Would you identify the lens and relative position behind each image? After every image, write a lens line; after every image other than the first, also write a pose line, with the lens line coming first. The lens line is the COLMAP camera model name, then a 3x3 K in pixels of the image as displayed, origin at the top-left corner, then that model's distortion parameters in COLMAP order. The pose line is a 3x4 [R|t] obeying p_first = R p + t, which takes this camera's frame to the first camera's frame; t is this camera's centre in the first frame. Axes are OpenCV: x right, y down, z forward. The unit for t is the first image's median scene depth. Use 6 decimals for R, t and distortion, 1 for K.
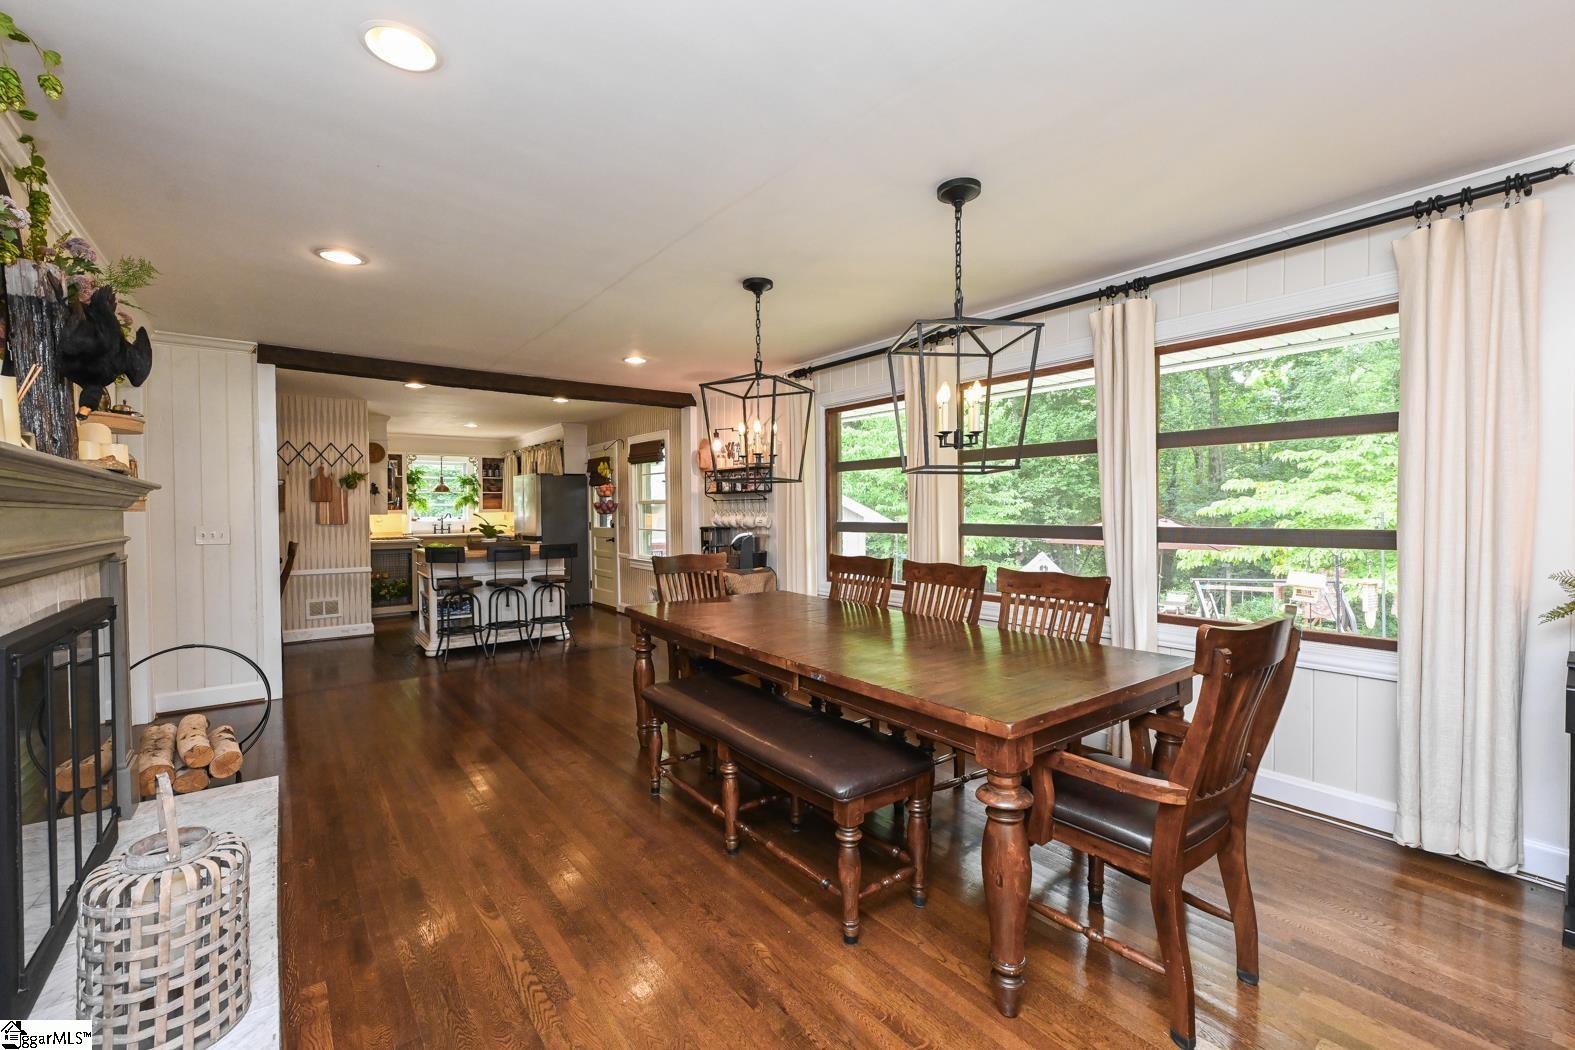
lens RADIAL K [[631.5, 0, 779.5], [0, 631.5, 522.3], [0, 0, 1]] dist [0.004504, -0.000186]
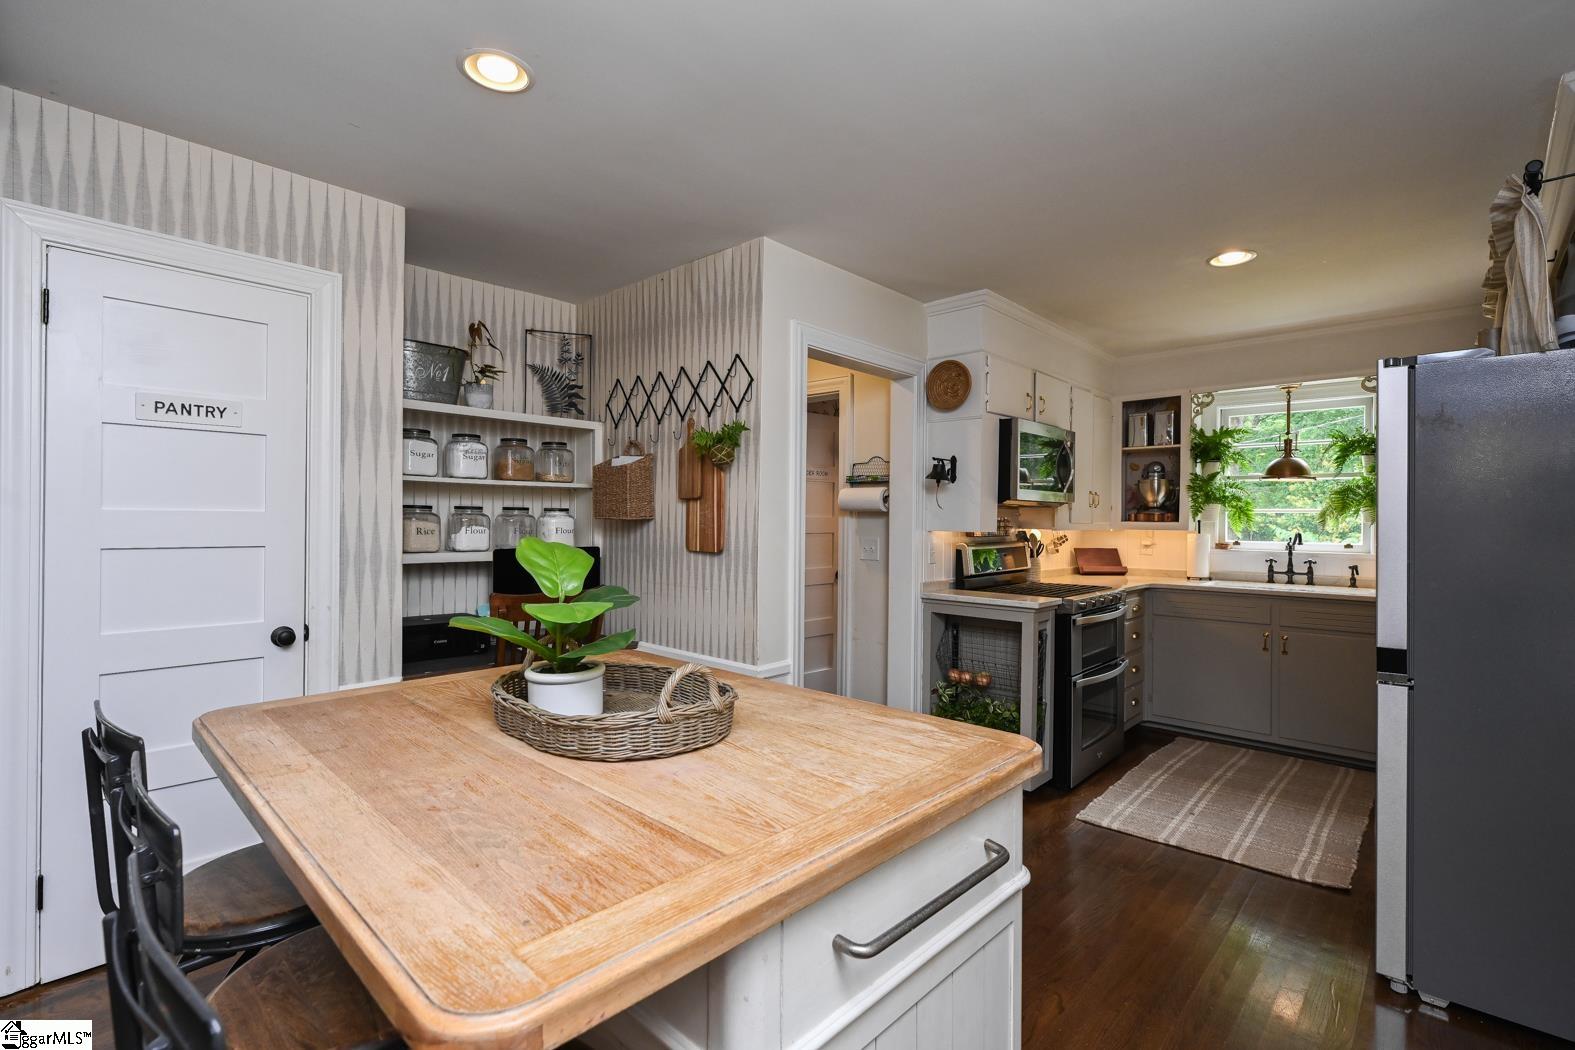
lens RADIAL K [[712.3, 0, 789.9], [0, 712.3, 519.9], [0, 0, 1]] dist [-0.005651, 0.000428]
pose [[0.150567, 0.005431, -0.988585, -0.167970], [-0.029533, 0.999563, 0.000993, -0.015220], [0.988159, 0.029047, 0.150661, 0.737304]]
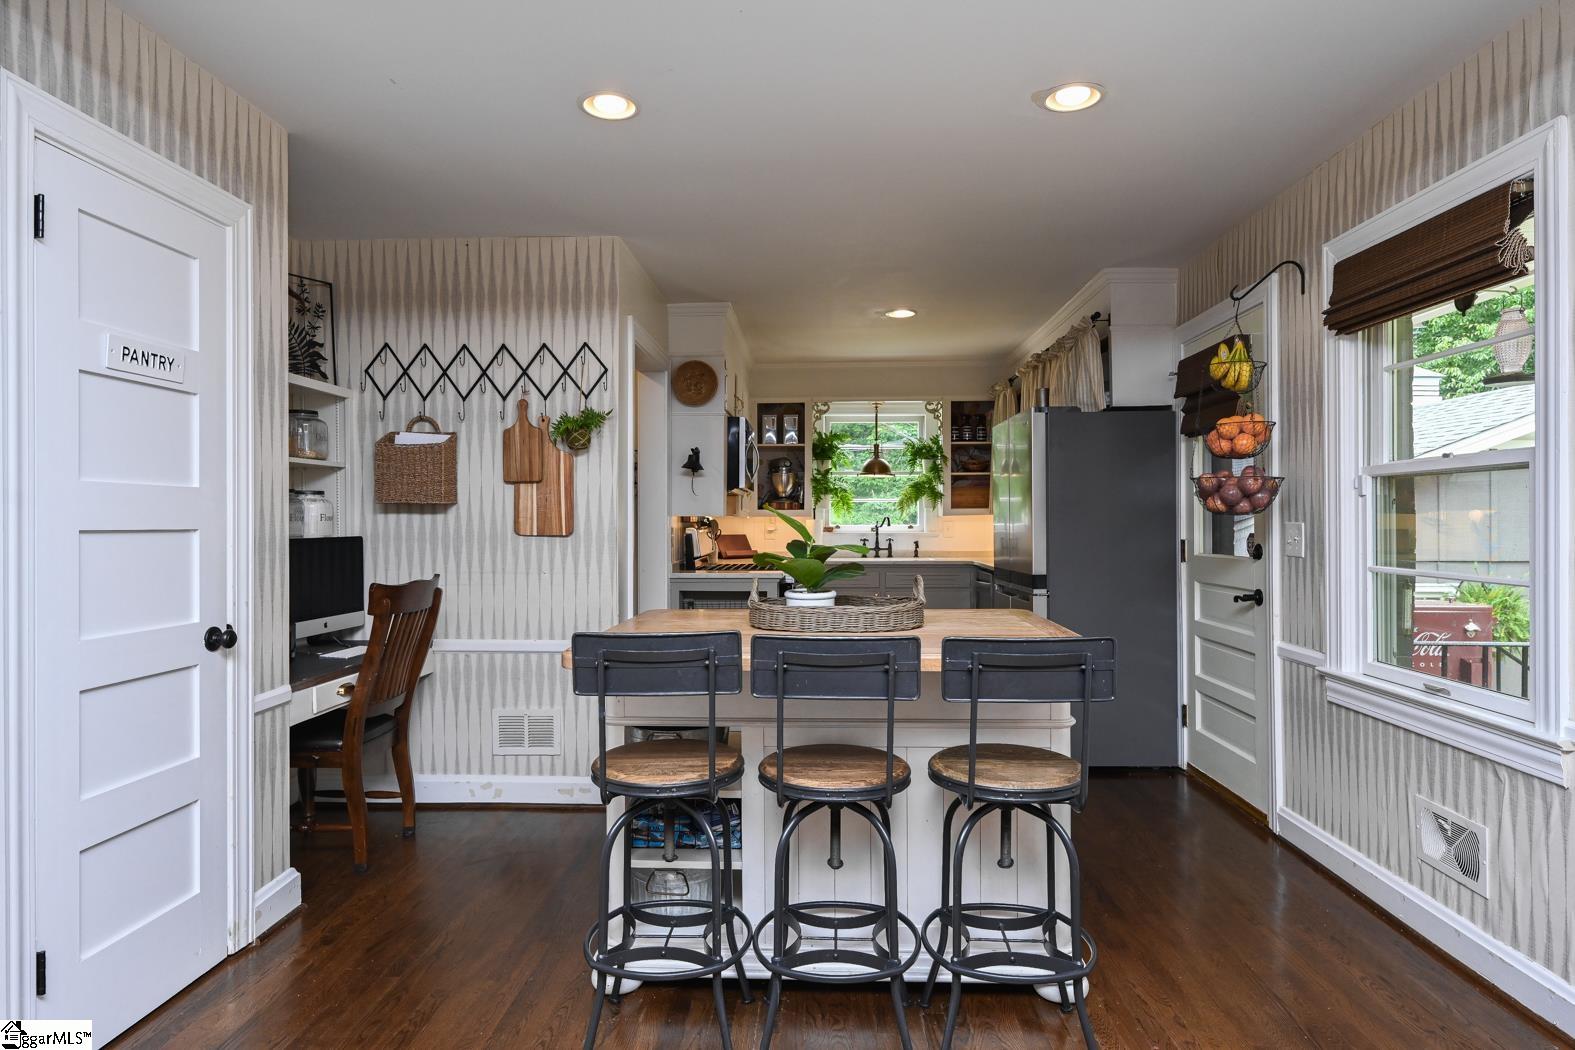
lens RADIAL K [[885.7, 0, 786.6], [0, 885.7, 524.4], [0, 0, 1]] dist [-0.001873, -0.001916]
pose [[0.754440, 0.005333, -0.656347, -0.145894], [-0.014620, 0.999855, -0.008681, -0.001108], [0.656206, 0.016145, 0.754409, 0.494403]]
